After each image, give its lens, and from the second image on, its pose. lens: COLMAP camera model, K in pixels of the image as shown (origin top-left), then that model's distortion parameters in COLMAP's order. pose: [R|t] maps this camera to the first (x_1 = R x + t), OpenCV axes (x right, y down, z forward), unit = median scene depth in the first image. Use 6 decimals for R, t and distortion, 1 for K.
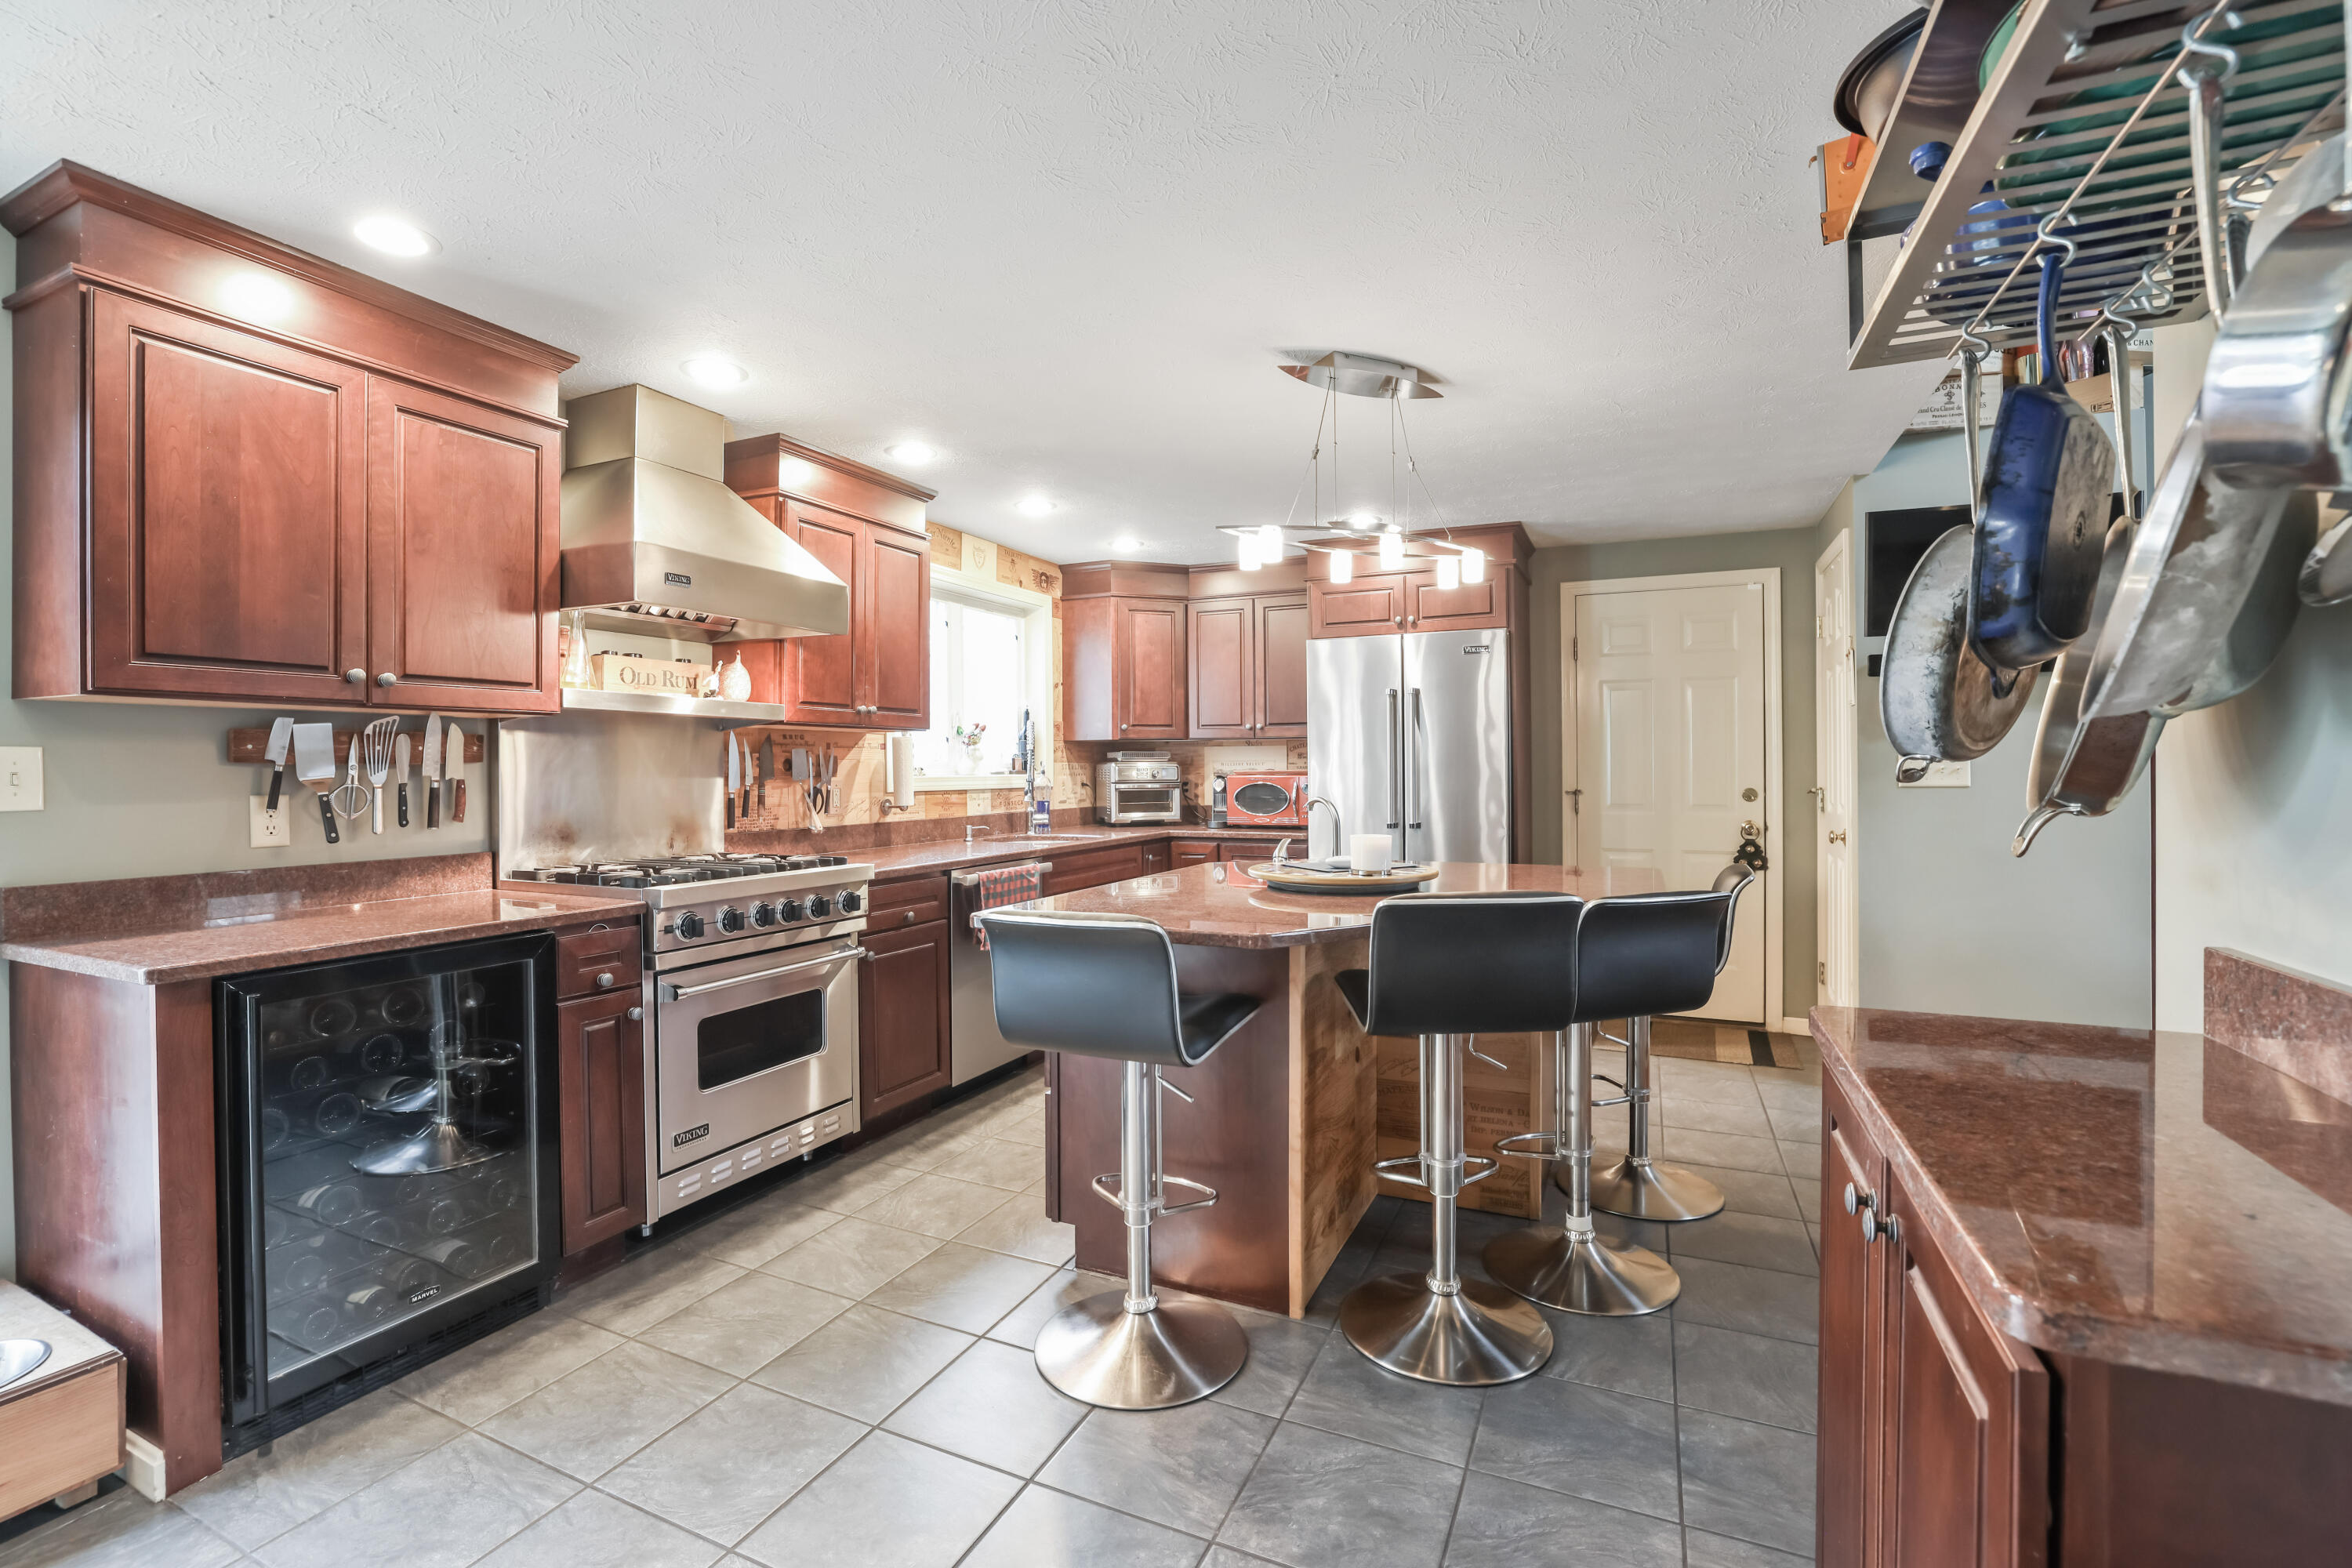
lens RADIAL K [[1037.4, 0, 1176.0], [0, 1037.4, 784.0], [0, 0, 1]] dist [-0.001001, 0.000058]
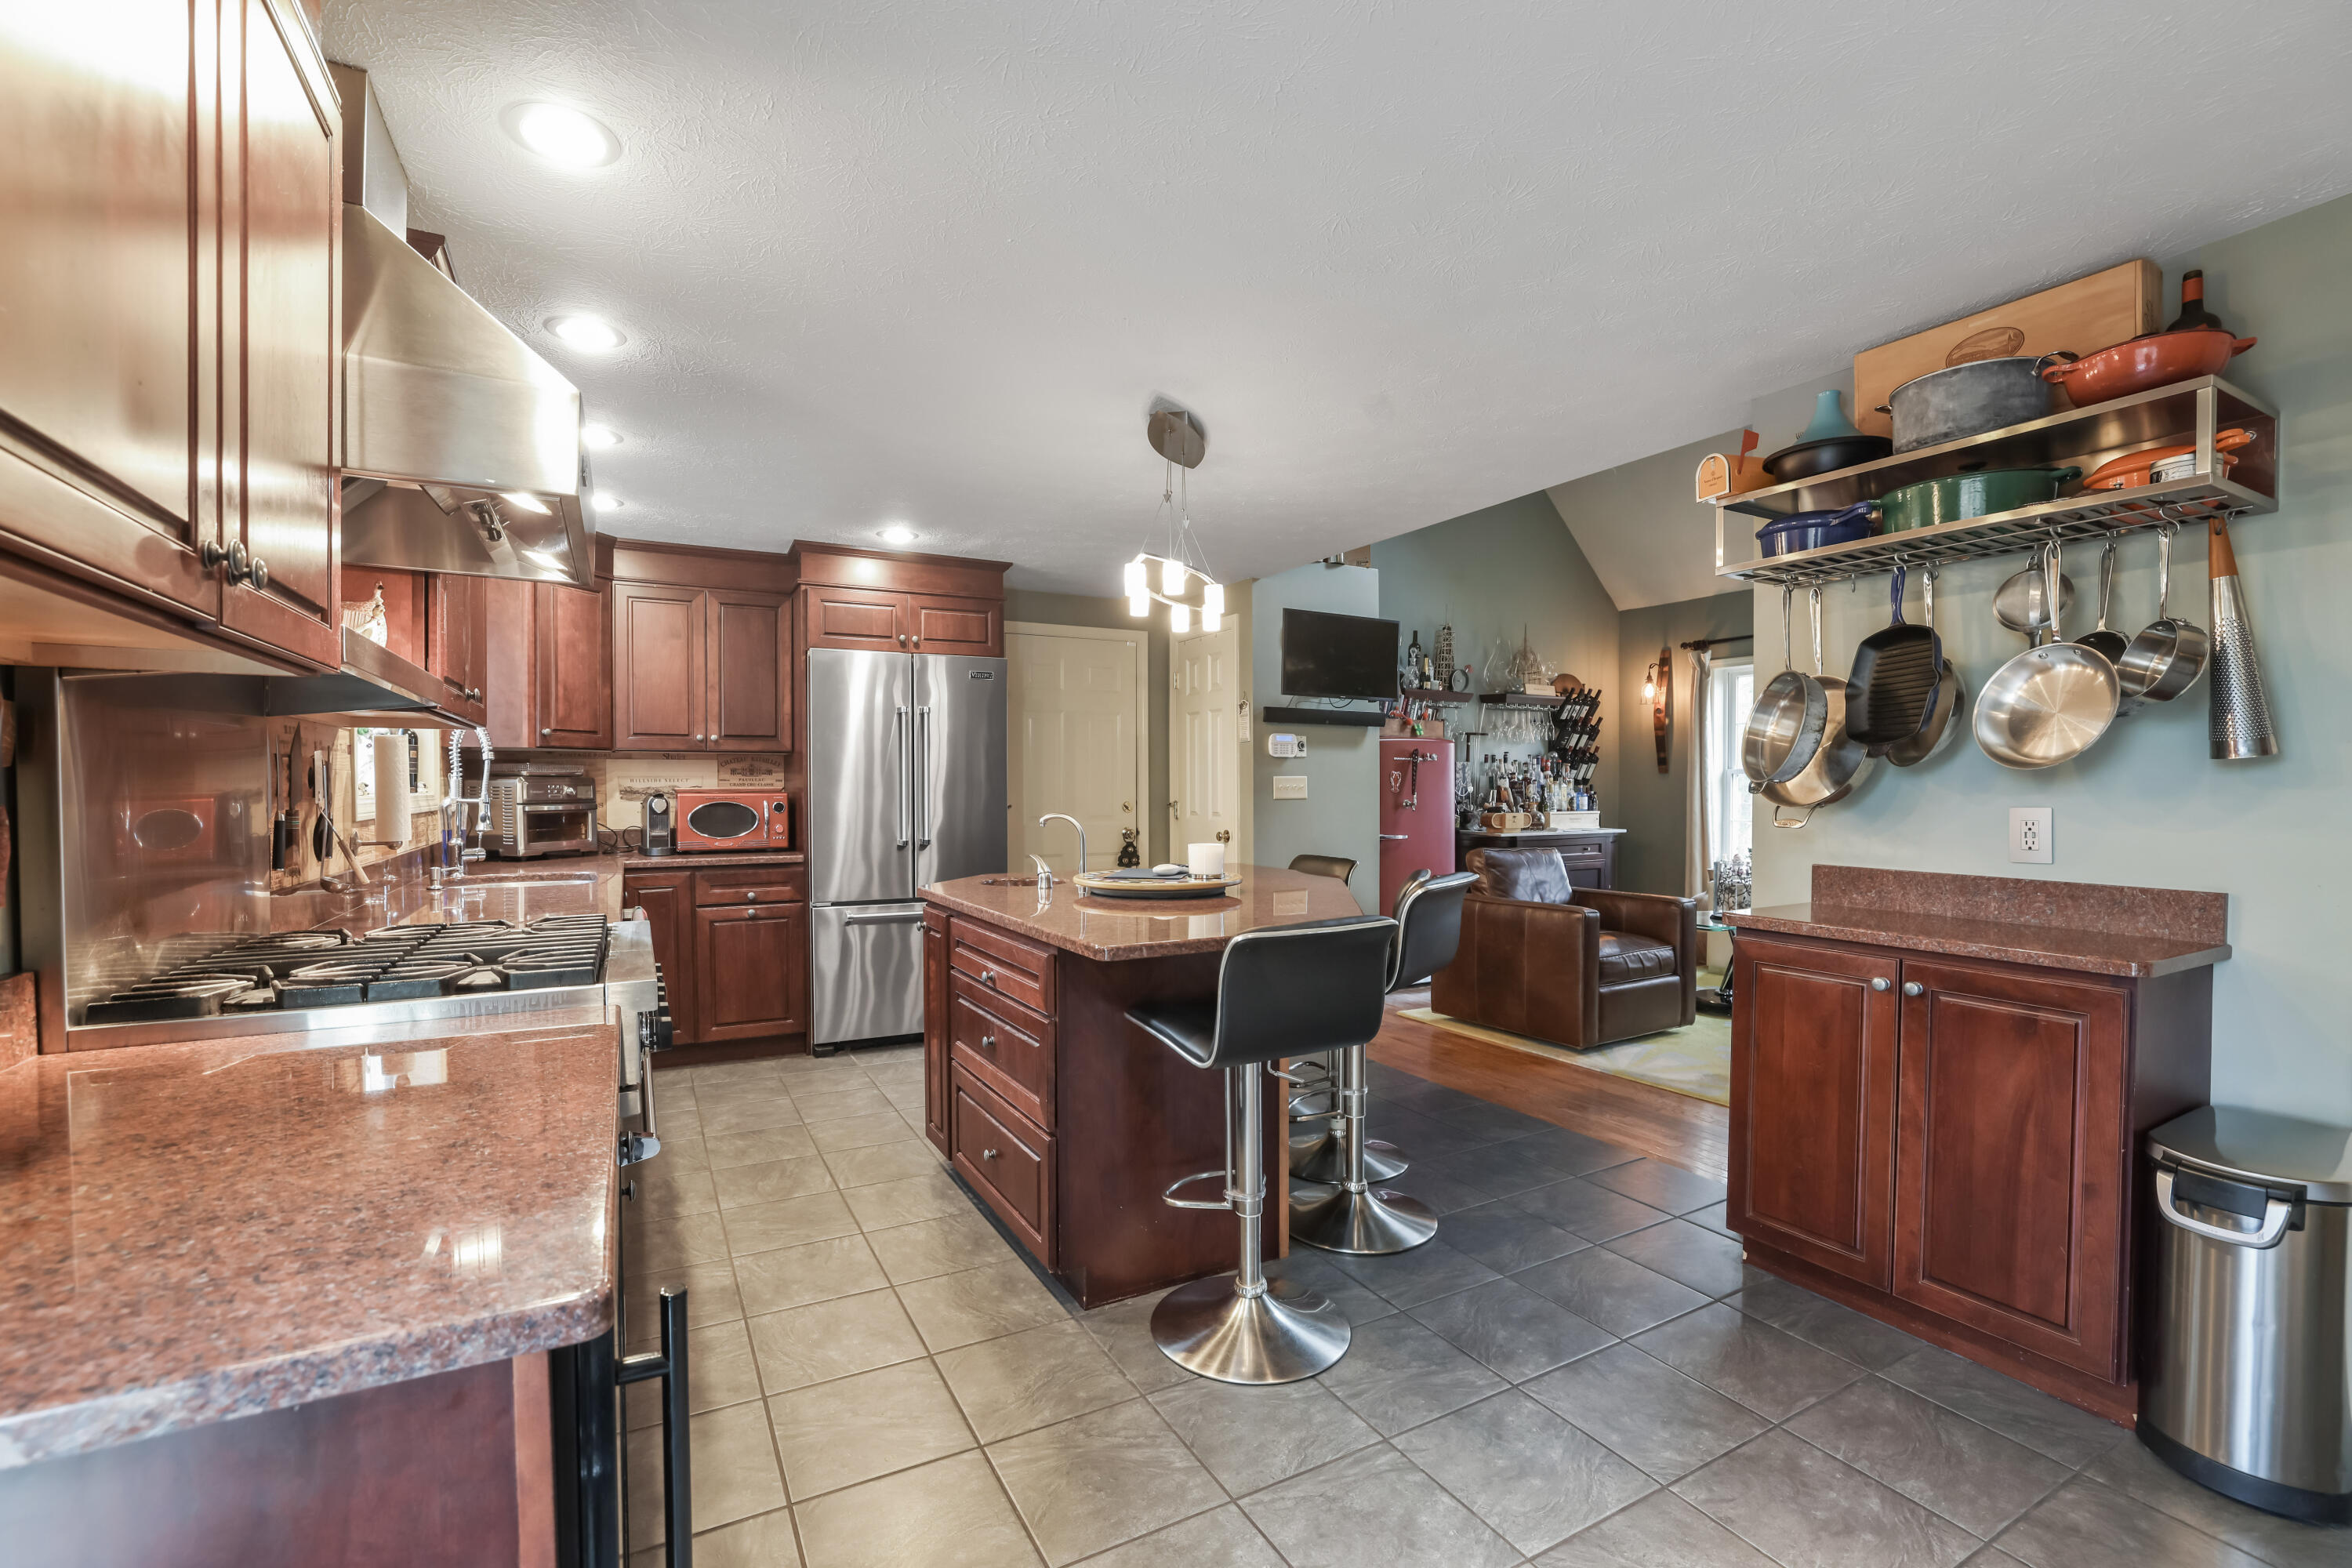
lens RADIAL K [[1019.8, 0, 1176.2], [0, 1019.8, 795.5], [0, 0, 1]] dist [-0.055113, 0.000008]
pose [[0.600403, -0.005390, 0.799680, -0.573076], [0.011720, 0.999929, -0.002061, -0.000593], [-0.799612, 0.010610, 0.600423, 0.280904]]
